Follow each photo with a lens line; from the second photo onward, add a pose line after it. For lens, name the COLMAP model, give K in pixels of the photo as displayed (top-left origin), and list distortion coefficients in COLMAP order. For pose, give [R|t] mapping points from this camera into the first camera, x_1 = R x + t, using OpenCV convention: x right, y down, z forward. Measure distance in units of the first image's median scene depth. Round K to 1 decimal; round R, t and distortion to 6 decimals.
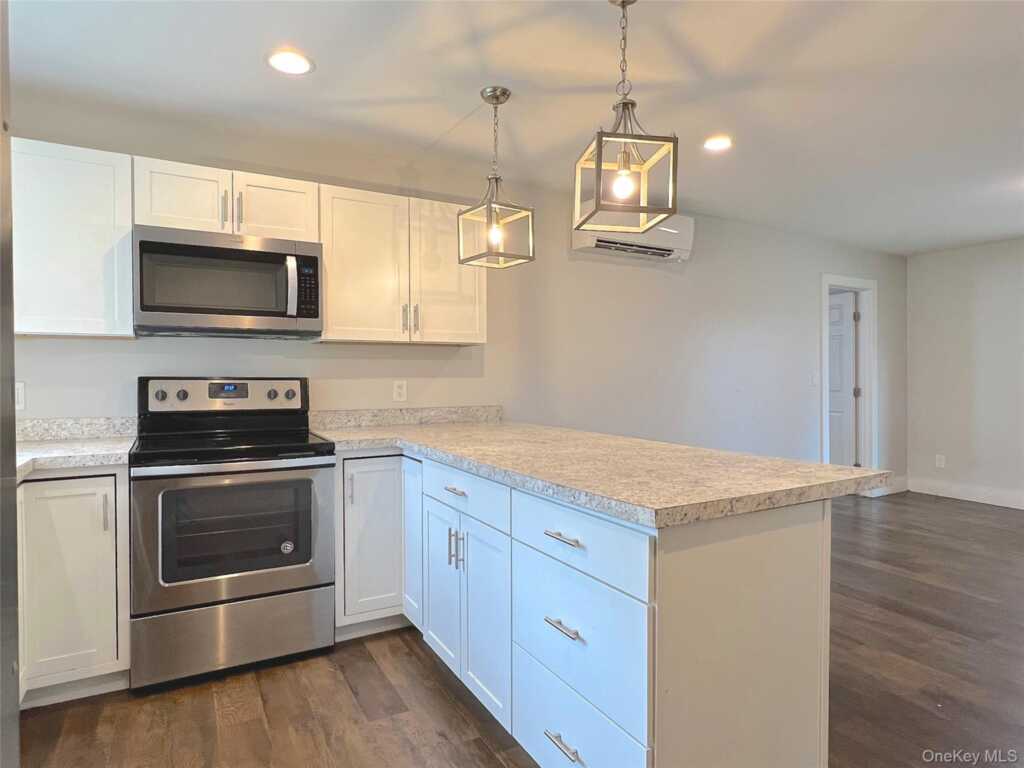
lens RADIAL K [[588.7, 0, 504.8], [0, 588.7, 384.3], [0, 0, 1]] dist [-0.003211, -0.002488]
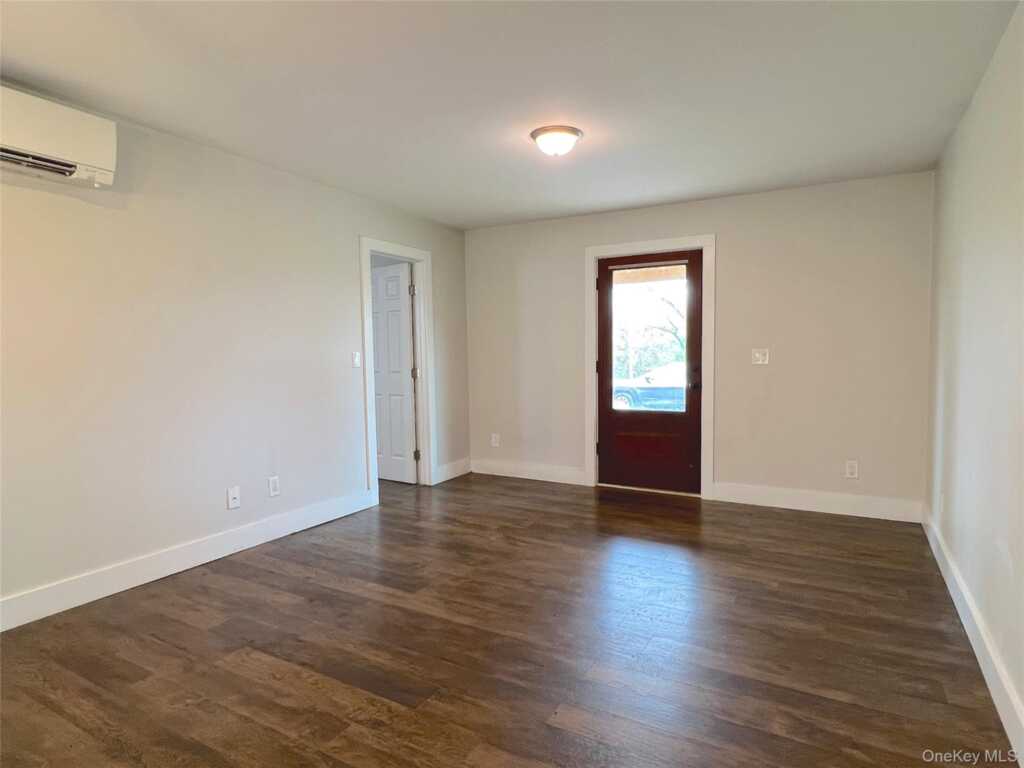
lens RADIAL K [[588.7, 0, 504.8], [0, 588.7, 384.3], [0, 0, 1]] dist [-0.003211, -0.002488]
pose [[0.859857, -0.037366, 0.509165, 0.347832], [0.021127, 0.999068, 0.037641, -0.001034], [-0.510097, -0.021608, 0.859845, 0.192228]]
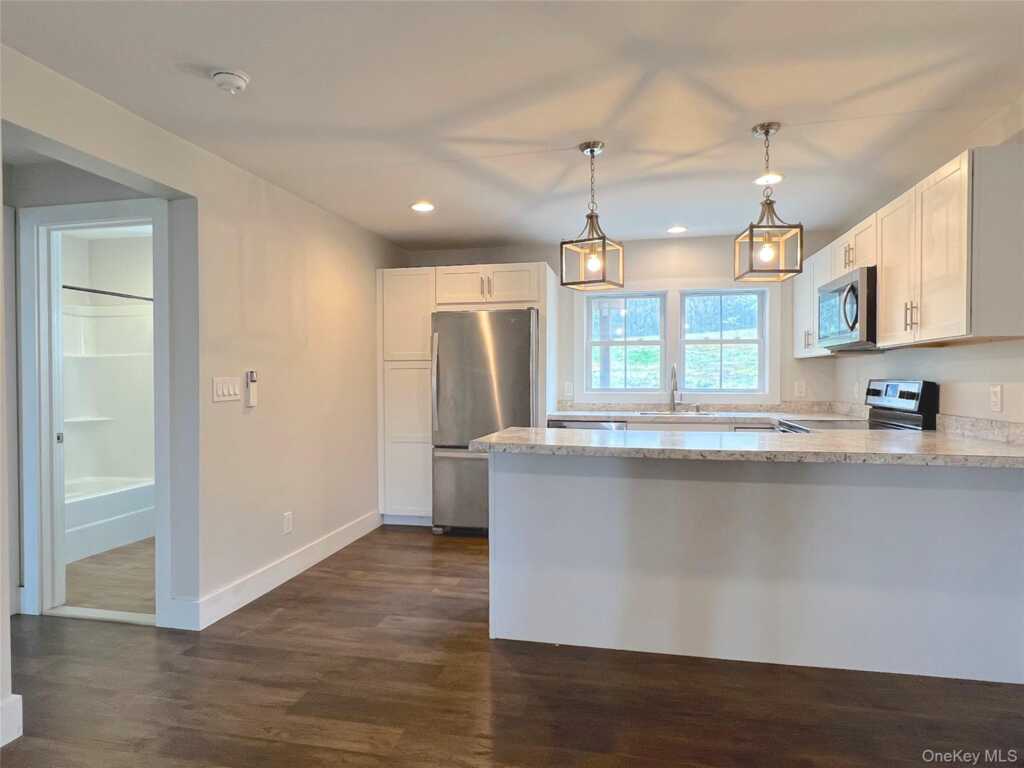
lens RADIAL K [[588.7, 0, 504.8], [0, 588.7, 384.3], [0, 0, 1]] dist [-0.003211, -0.002488]
pose [[-0.652195, 0.006864, -0.758020, 0.690862], [-0.014505, 0.999663, 0.021532, -0.011990], [0.757913, 0.025038, -0.651875, 0.810667]]
